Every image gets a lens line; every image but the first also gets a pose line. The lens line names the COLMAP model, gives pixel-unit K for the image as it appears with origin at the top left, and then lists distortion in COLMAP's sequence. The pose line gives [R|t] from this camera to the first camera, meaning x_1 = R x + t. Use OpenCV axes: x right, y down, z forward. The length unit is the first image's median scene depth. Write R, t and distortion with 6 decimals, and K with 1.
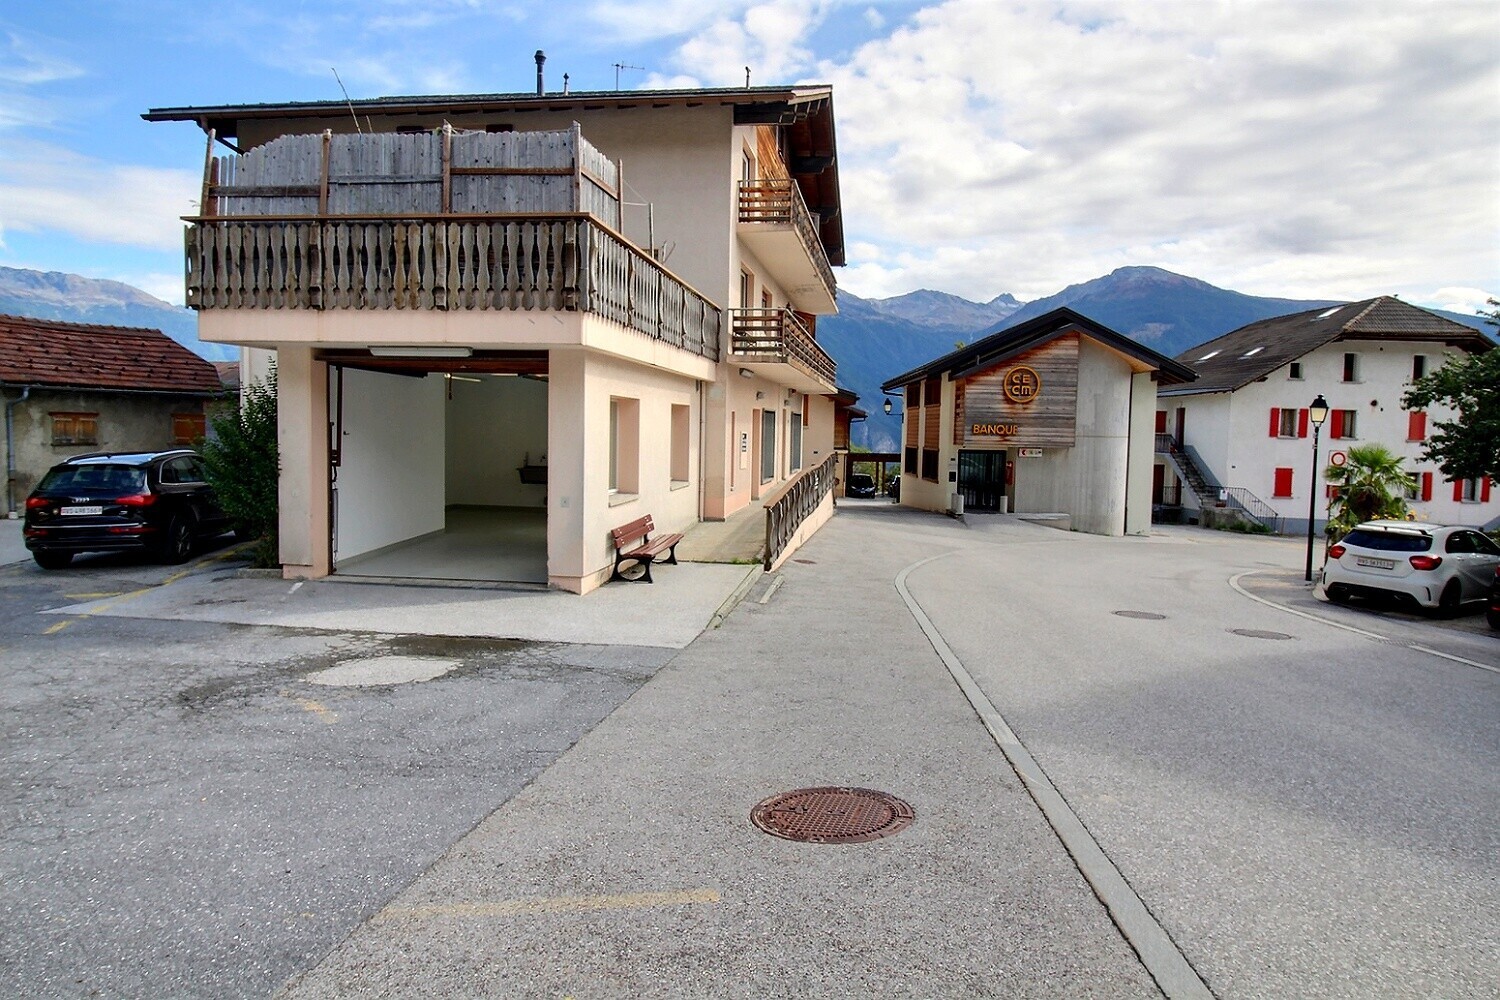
lens RADIAL K [[994.5, 0, 742.8], [0, 994.5, 503.9], [0, 0, 1]] dist [0.008821, -0.005512]
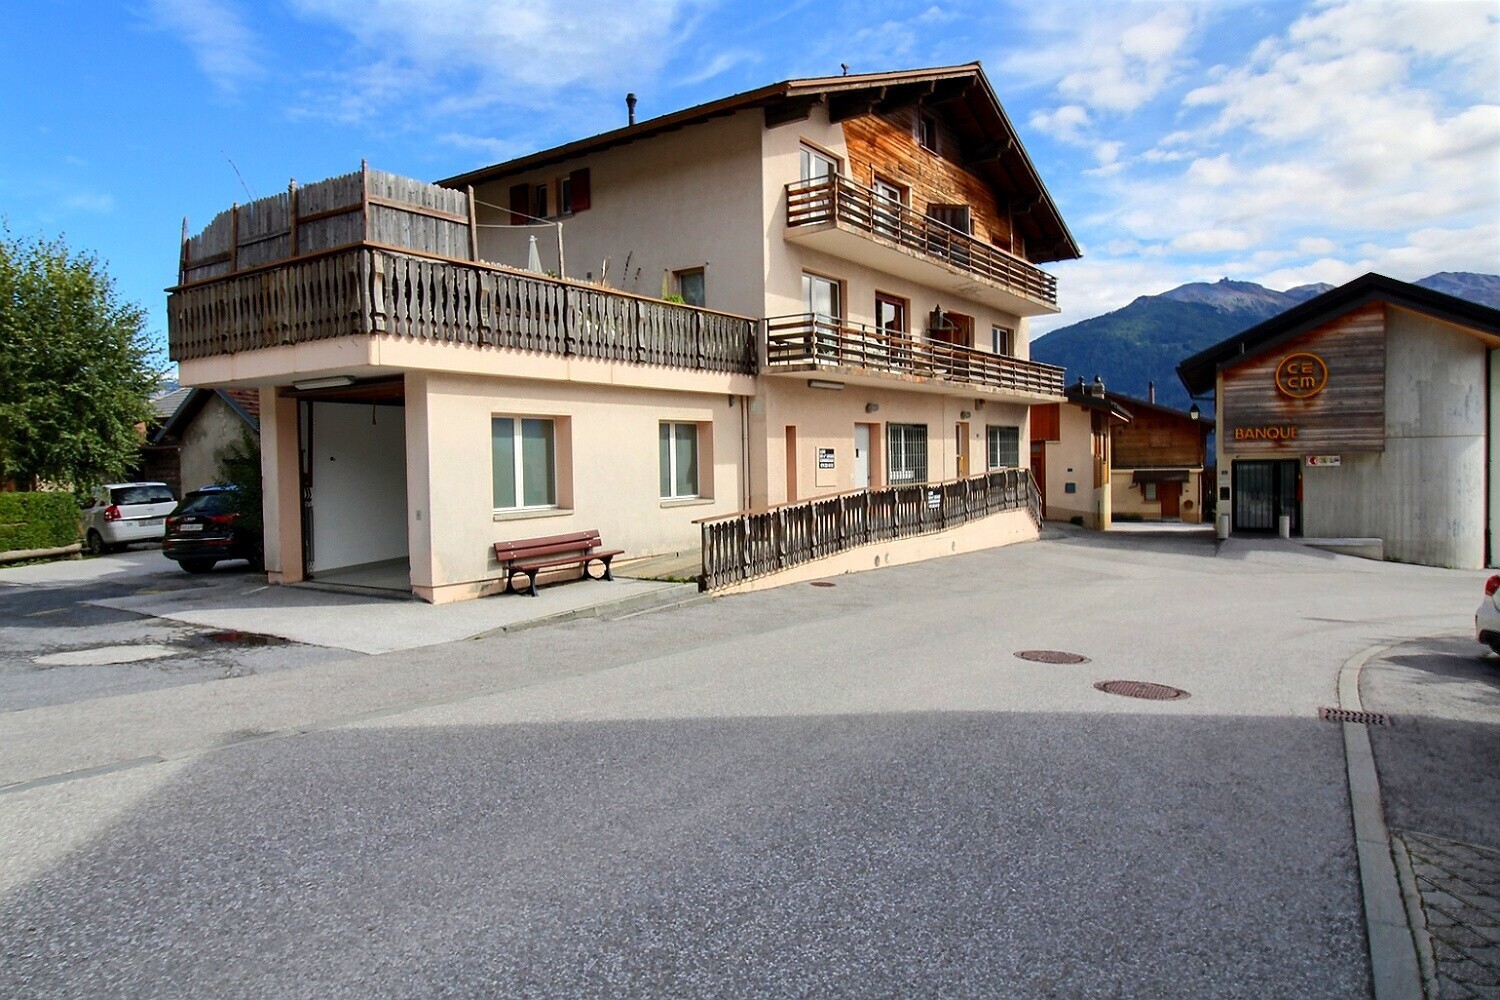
lens RADIAL K [[994.5, 0, 747.6], [0, 994.5, 492.8], [0, 0, 1]] dist [0.008821, -0.005512]
pose [[0.886495, -0.019558, -0.462324, 0.360426], [-0.000387, 0.999075, -0.043006, 0.011544], [0.462738, 0.038304, 0.885667, 0.131878]]
